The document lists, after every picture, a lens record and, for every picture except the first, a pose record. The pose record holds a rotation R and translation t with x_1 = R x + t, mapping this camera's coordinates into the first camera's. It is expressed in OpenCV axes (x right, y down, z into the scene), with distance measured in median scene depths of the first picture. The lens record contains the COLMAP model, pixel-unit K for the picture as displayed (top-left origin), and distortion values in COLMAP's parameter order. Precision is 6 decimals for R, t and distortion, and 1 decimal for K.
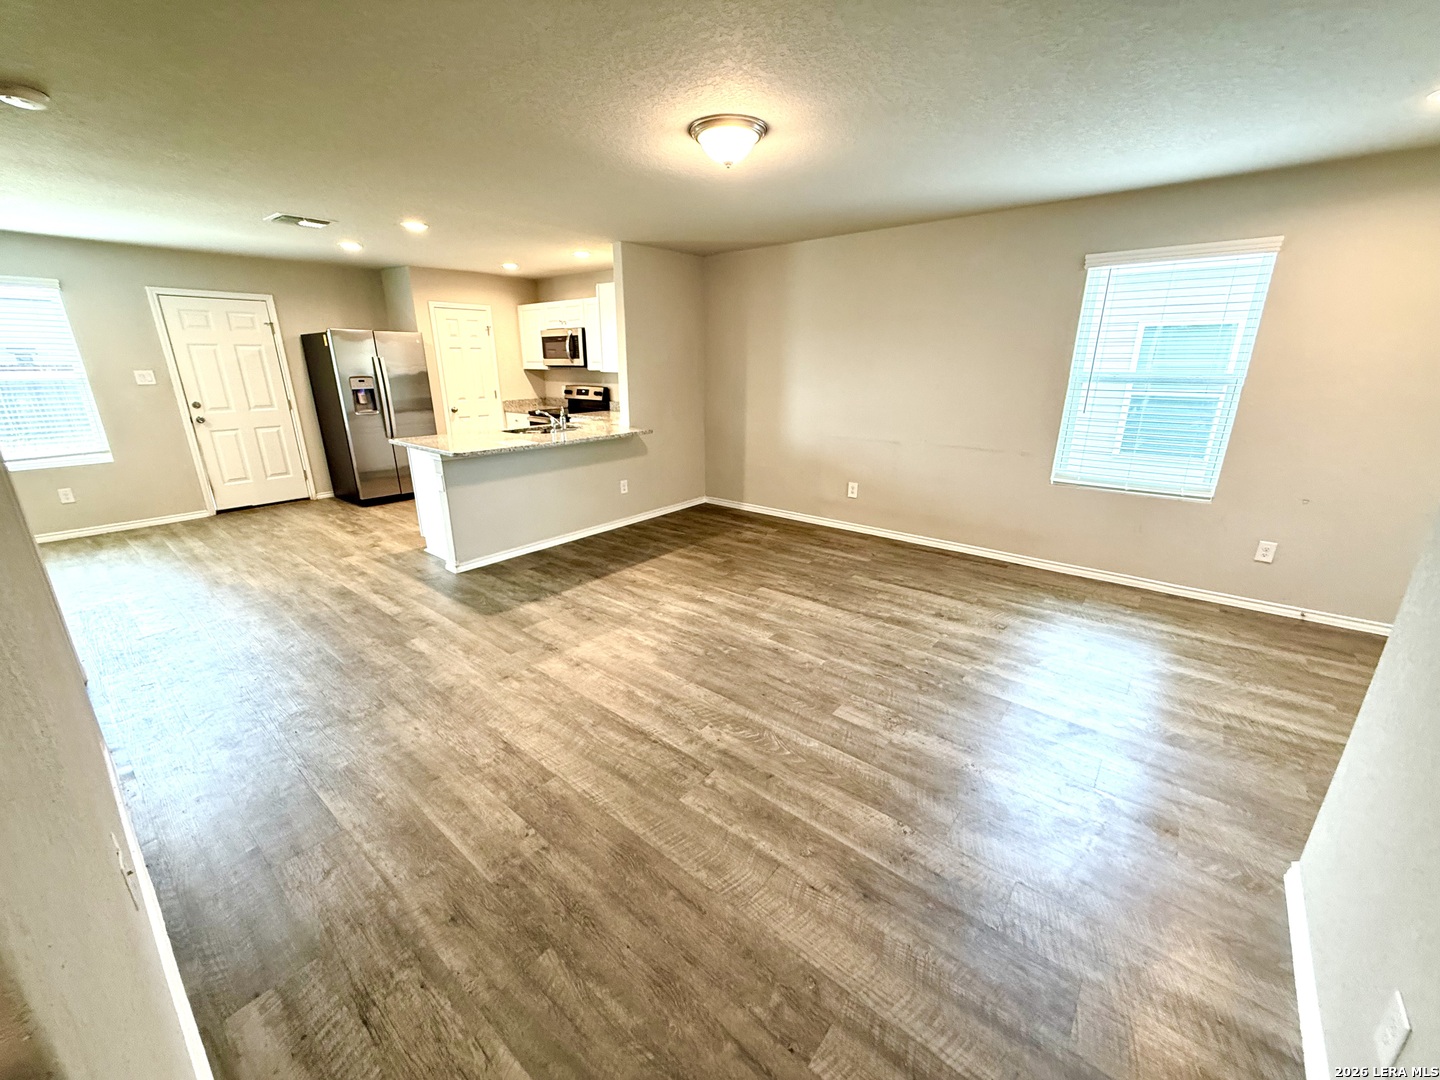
lens RADIAL K [[574.1, 0, 717.7], [0, 574.1, 537.7], [0, 0, 1]] dist [0.001167, -0.000436]
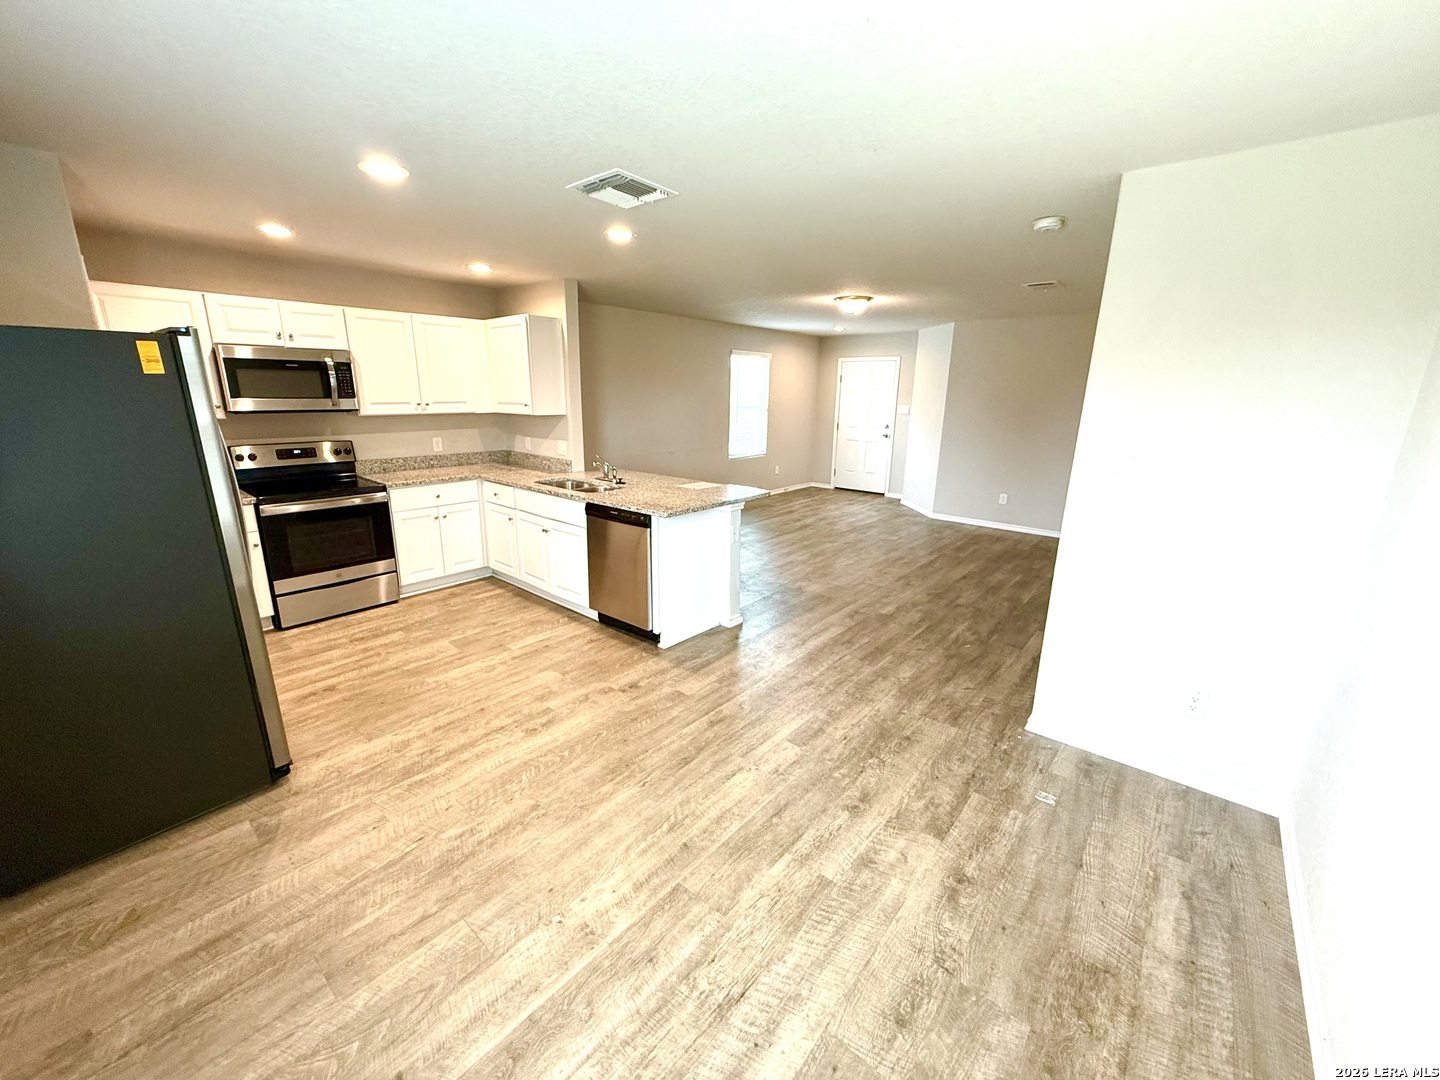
lens RADIAL K [[574.1, 0, 715.0], [0, 574.1, 538.0], [0, 0, 1]] dist [0.001167, -0.000436]
pose [[0.018747, -0.248509, 0.968448, -1.319040], [0.283224, 0.930263, 0.233228, -0.300376], [-0.958871, 0.269915, 0.087824, 0.889836]]
